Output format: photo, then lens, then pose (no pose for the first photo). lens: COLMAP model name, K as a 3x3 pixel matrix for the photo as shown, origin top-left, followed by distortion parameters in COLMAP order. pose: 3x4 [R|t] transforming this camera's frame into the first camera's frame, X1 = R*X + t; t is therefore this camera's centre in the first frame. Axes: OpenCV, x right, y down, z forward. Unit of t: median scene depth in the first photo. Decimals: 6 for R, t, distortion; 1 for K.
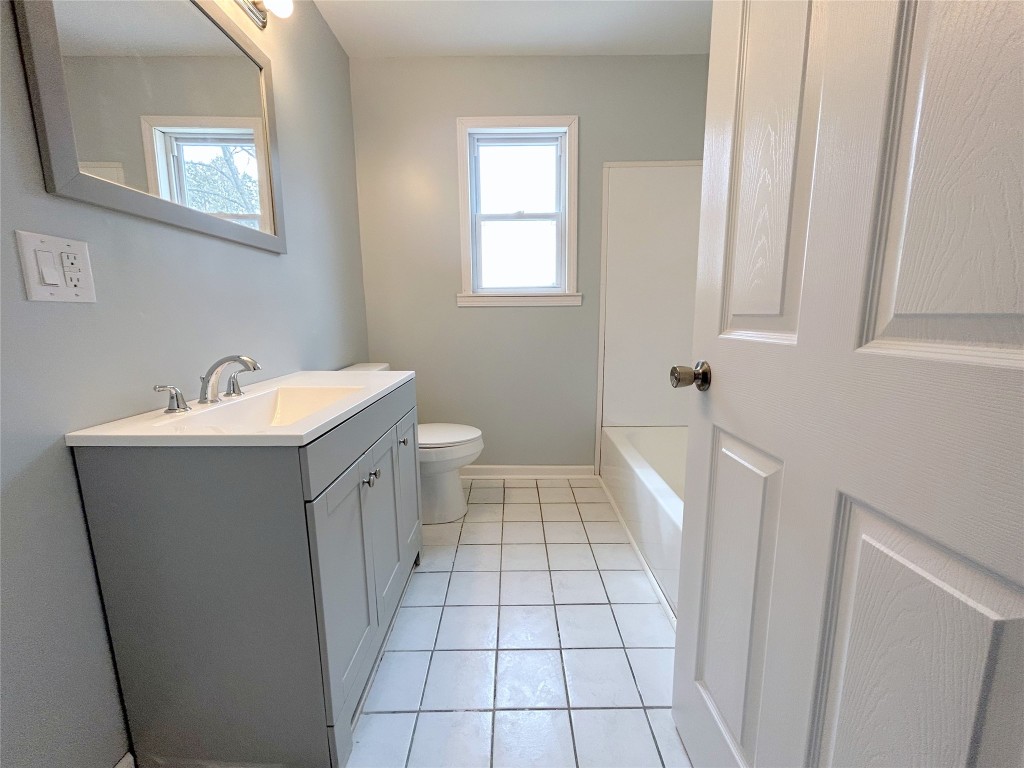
lens RADIAL K [[416.8, 0, 512.6], [0, 416.8, 385.7], [0, 0, 1]] dist [0.001479, -0.001191]
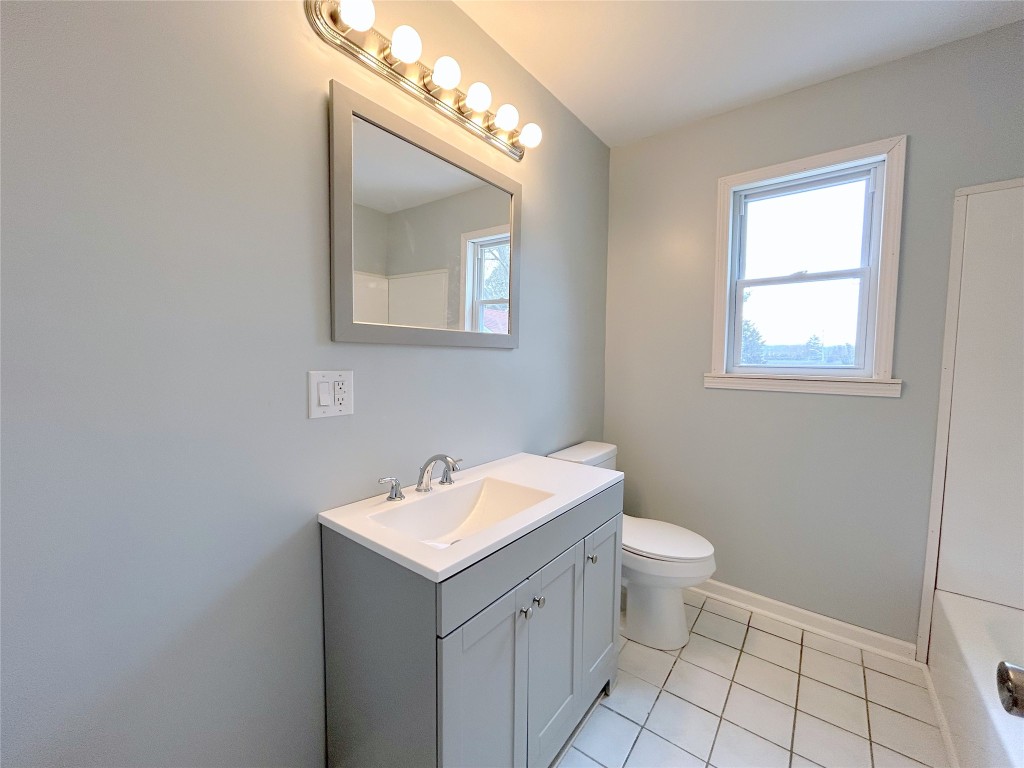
lens RADIAL K [[416.8, 0, 511.3], [0, 416.8, 384.7], [0, 0, 1]] dist [0.001479, -0.001191]
pose [[0.792698, 0.059295, -0.606724, 0.098023], [-0.119821, 0.990999, -0.059698, -0.128869], [0.597723, 0.120021, 0.792668, 0.109765]]
